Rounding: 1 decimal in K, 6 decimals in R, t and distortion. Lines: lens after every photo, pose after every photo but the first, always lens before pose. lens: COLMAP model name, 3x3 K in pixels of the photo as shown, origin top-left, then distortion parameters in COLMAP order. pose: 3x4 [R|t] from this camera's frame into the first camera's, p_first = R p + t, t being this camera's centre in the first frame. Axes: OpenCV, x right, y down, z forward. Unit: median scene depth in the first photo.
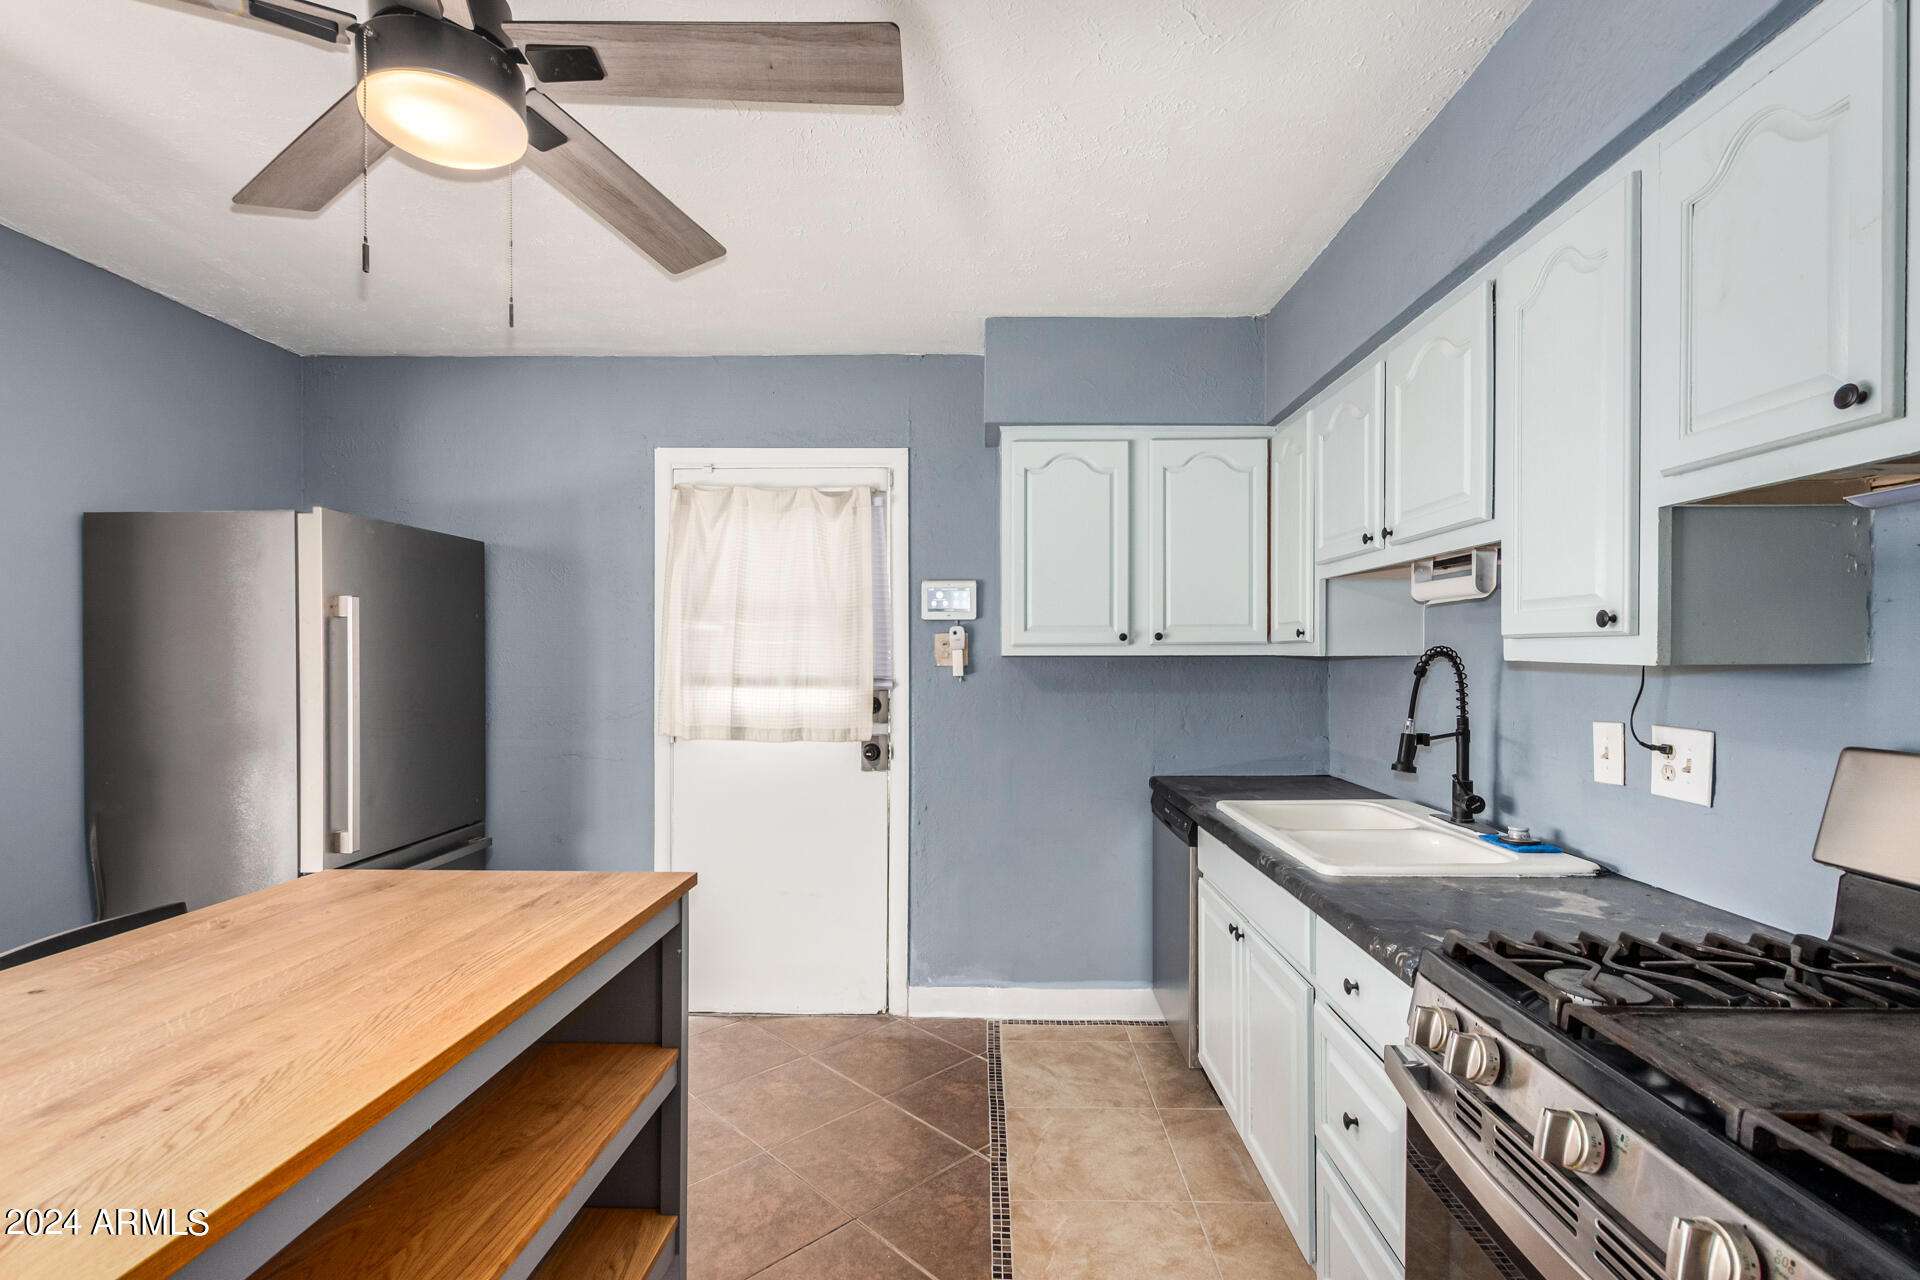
lens RADIAL K [[883.0, 0, 967.7], [0, 883.0, 659.1], [0, 0, 1]] dist [0.007488, -0.002673]
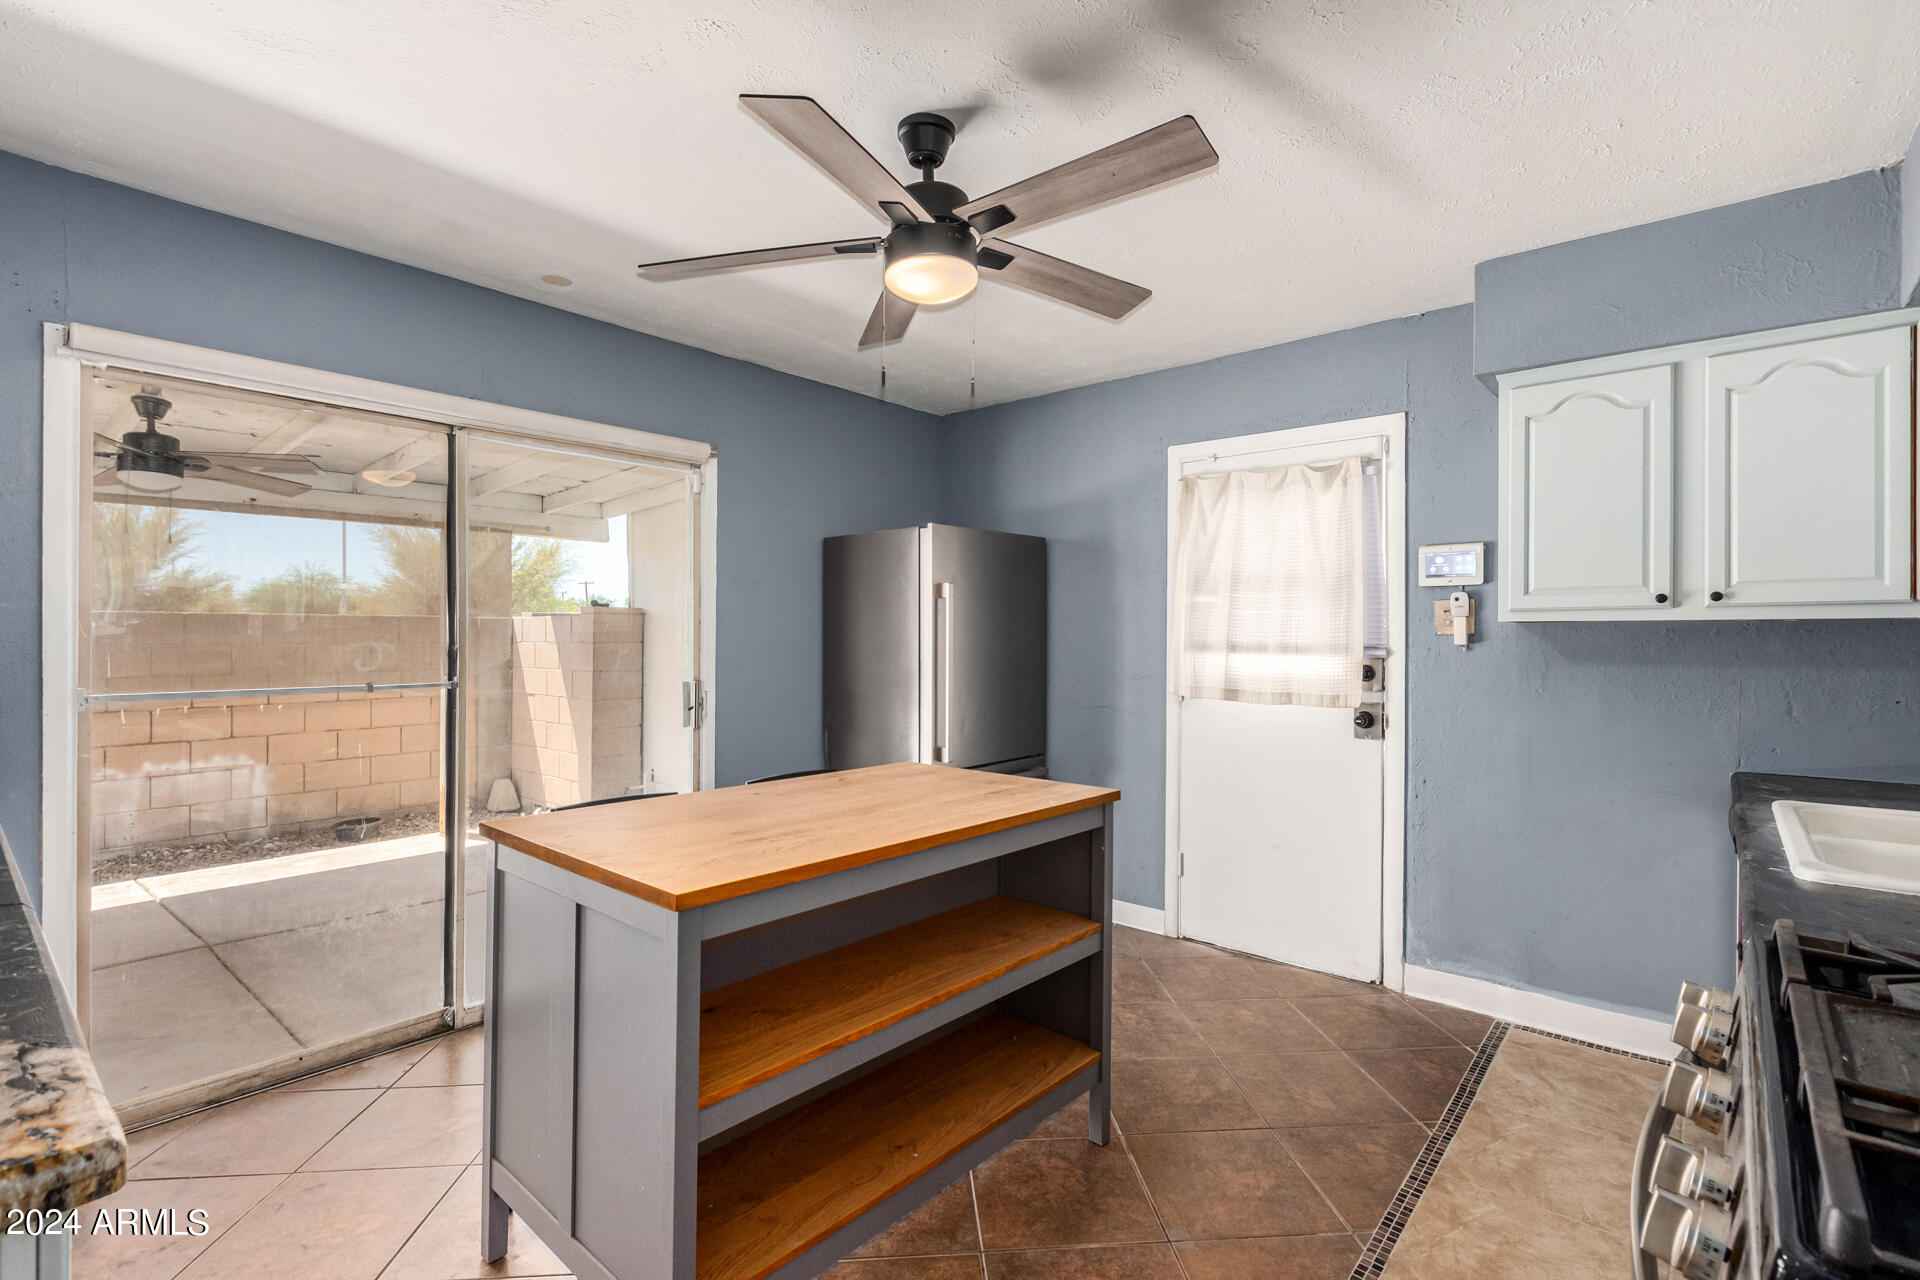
lens RADIAL K [[883.0, 0, 962.3], [0, 883.0, 625.8], [0, 0, 1]] dist [0.007488, -0.002673]
pose [[0.770377, -0.005533, -0.637565, 0.186765], [-0.003894, 0.999903, -0.013382, 0.013756], [0.637577, 0.012792, 0.770280, -0.069769]]
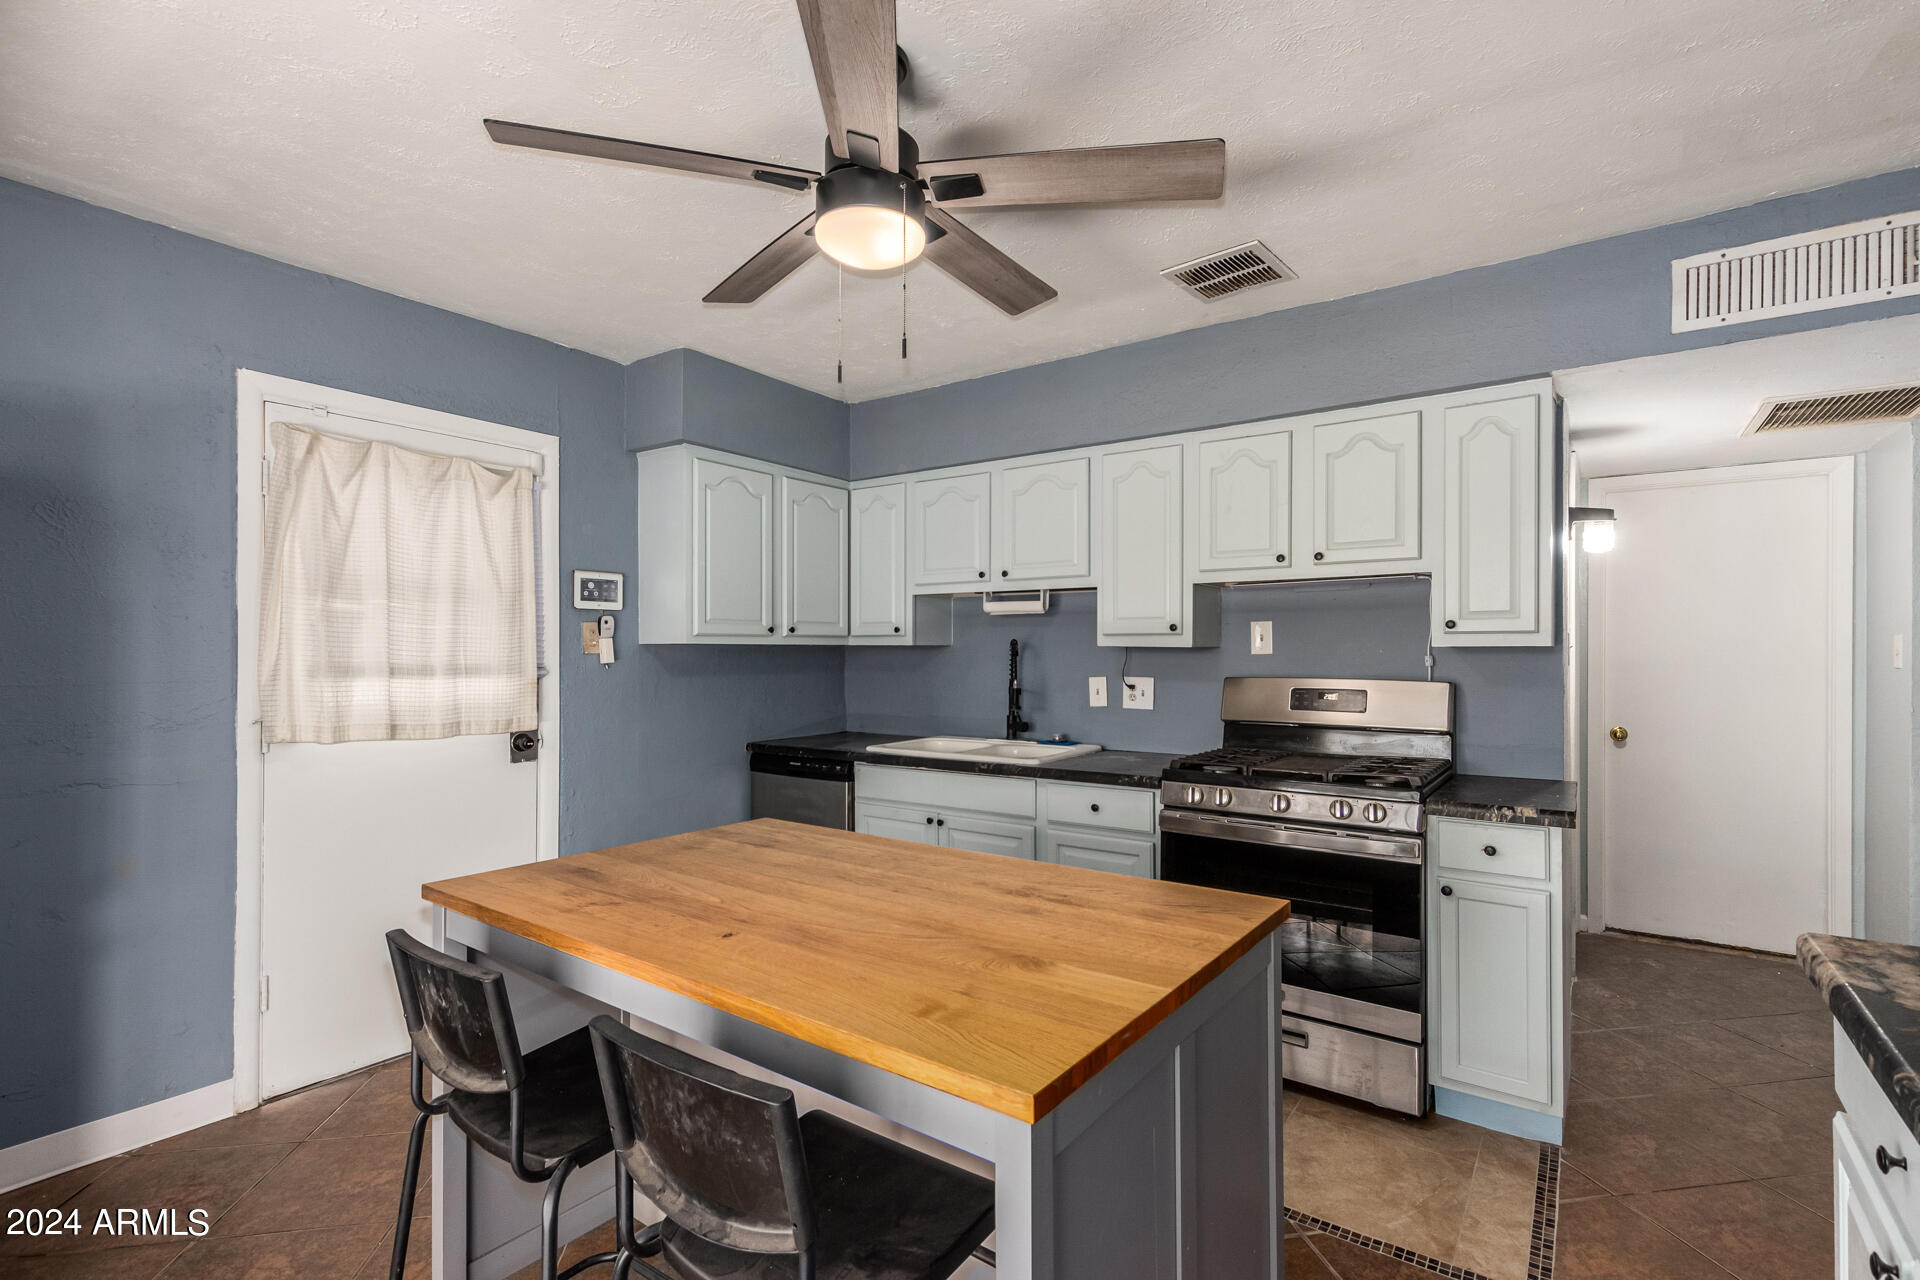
lens RADIAL K [[883.0, 0, 965.5], [0, 883.0, 648.1], [0, 0, 1]] dist [0.007488, -0.002673]
pose [[0.563865, 0.004834, 0.825853, -0.660767], [0.002854, 0.999965, -0.007802, 0.011125], [-0.825862, 0.006756, 0.563832, 0.053294]]
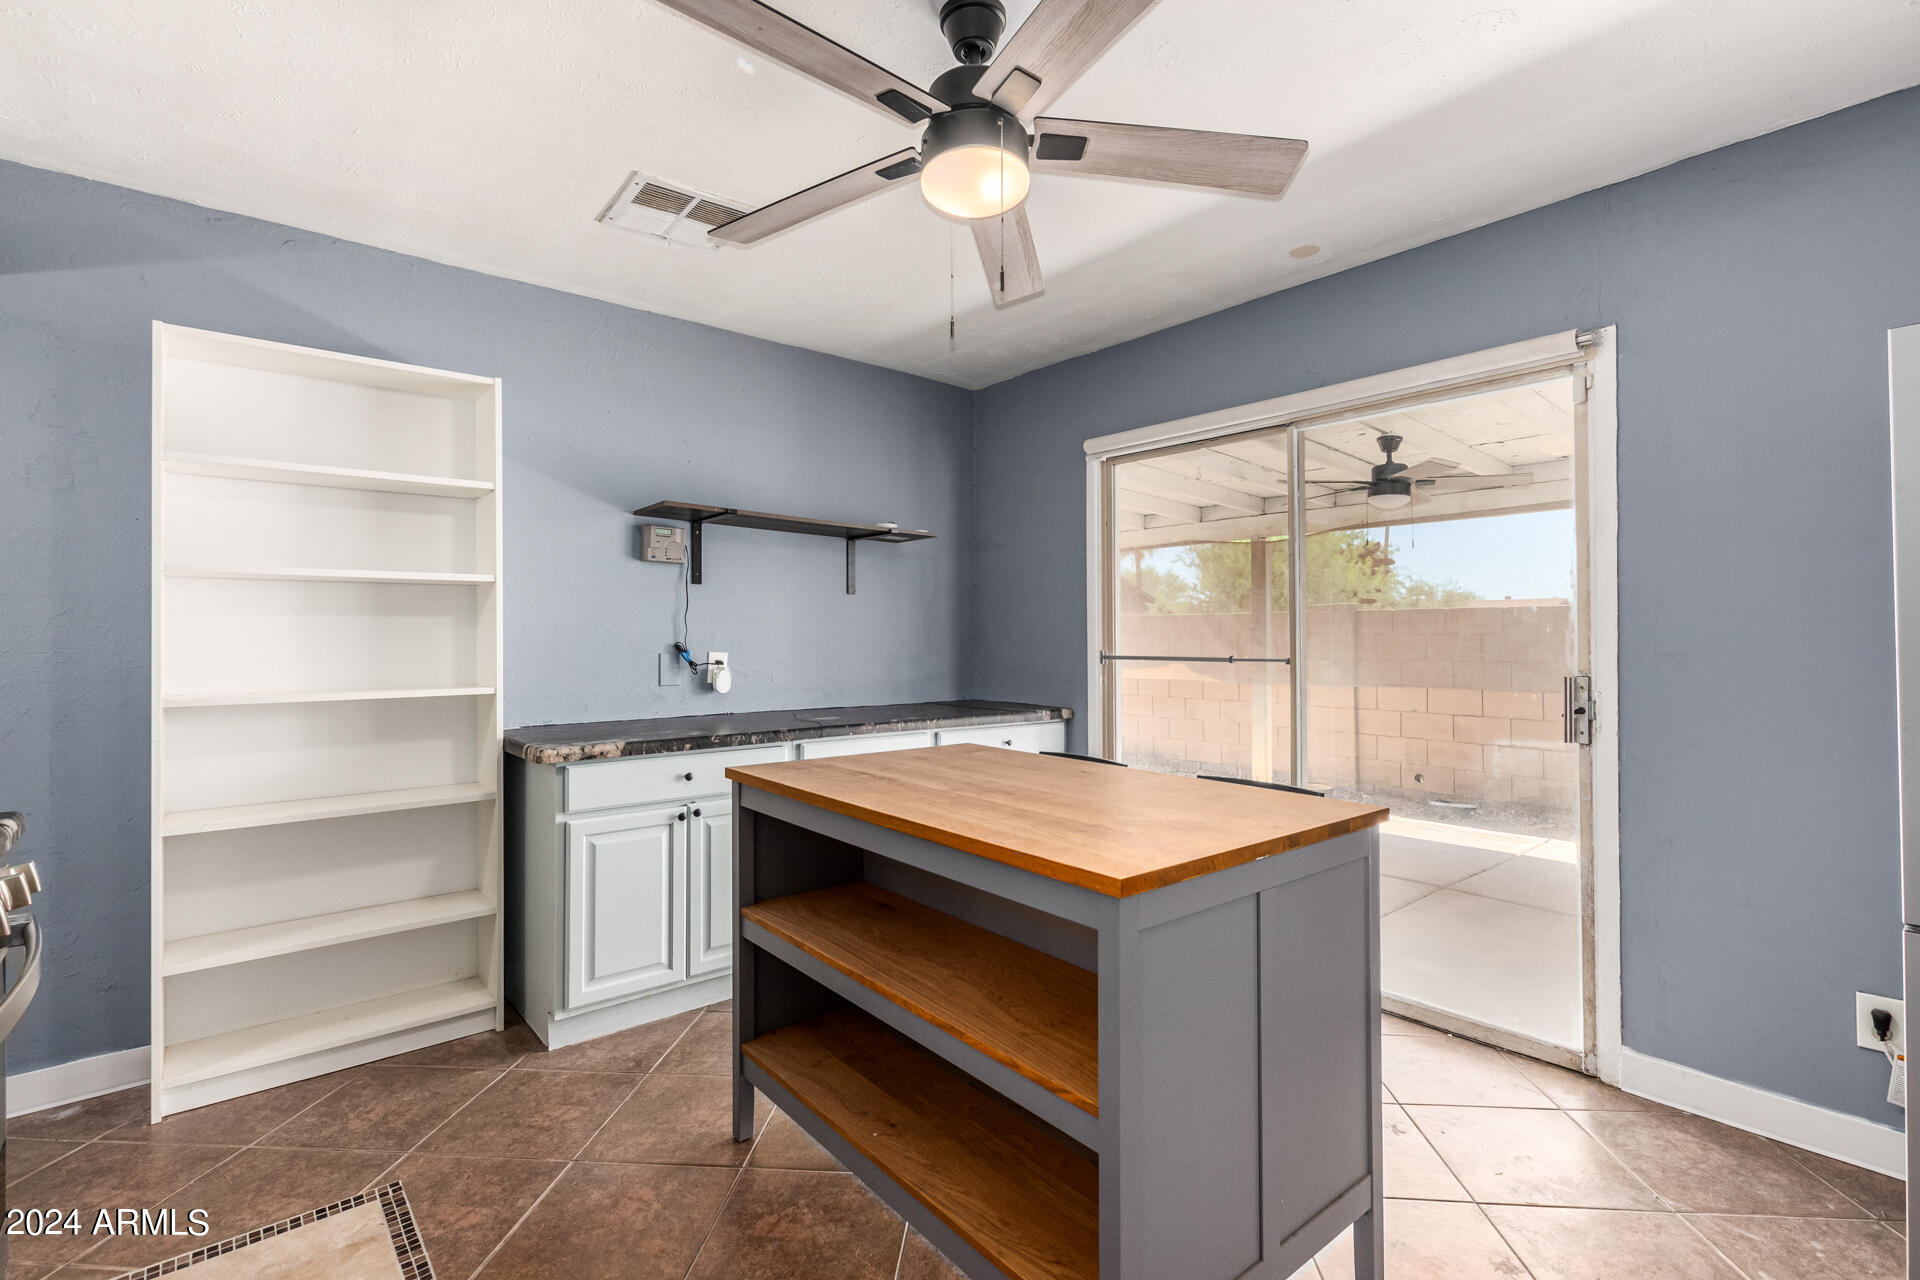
lens RADIAL K [[883.0, 0, 973.4], [0, 883.0, 635.3], [0, 0, 1]] dist [0.007488, -0.002673]
pose [[-0.753069, 0.003026, -0.657934, 0.120589], [0.003065, 0.999995, 0.001092, 0.031915], [0.657934, -0.001194, -0.753075, 0.816305]]
